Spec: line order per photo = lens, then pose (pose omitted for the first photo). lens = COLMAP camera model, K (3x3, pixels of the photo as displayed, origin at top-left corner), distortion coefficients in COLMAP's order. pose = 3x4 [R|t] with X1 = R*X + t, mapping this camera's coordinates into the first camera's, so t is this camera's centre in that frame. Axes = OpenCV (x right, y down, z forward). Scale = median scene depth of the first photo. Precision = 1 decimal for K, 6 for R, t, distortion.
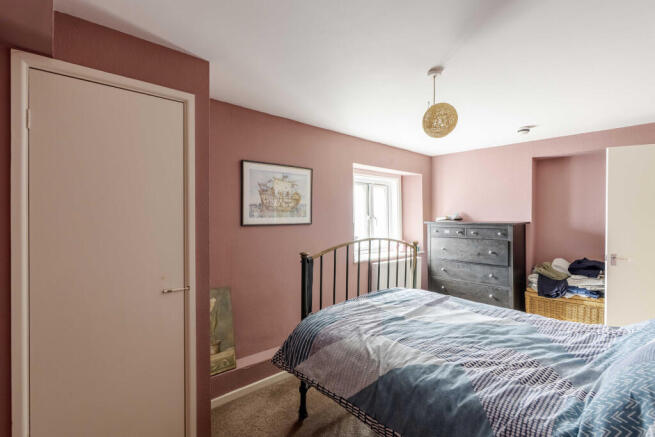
lens RADIAL K [[305.0, 0, 327.3], [0, 305.0, 219.0], [0, 0, 1]] dist [-0.000316, 0.000639]
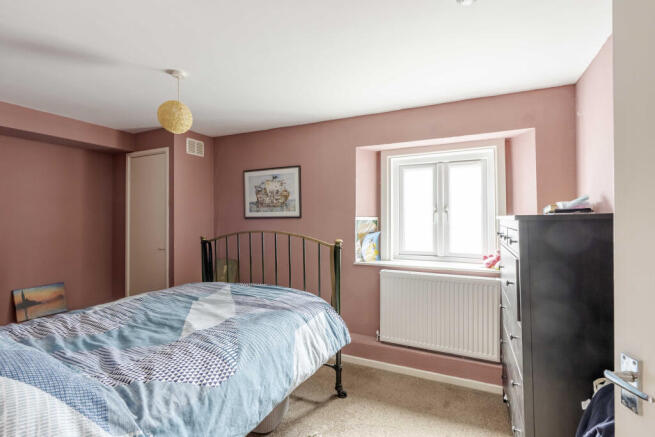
lens RADIAL K [[310.5, 0, 326.3], [0, 310.5, 217.1], [0, 0, 1]] dist [-0.004803, -0.000251]
pose [[0.391648, -0.002825, -0.920111, 1.065366], [0.000279, 0.999996, -0.002952, 0.019460], [0.920115, 0.000900, 0.391647, 0.714453]]
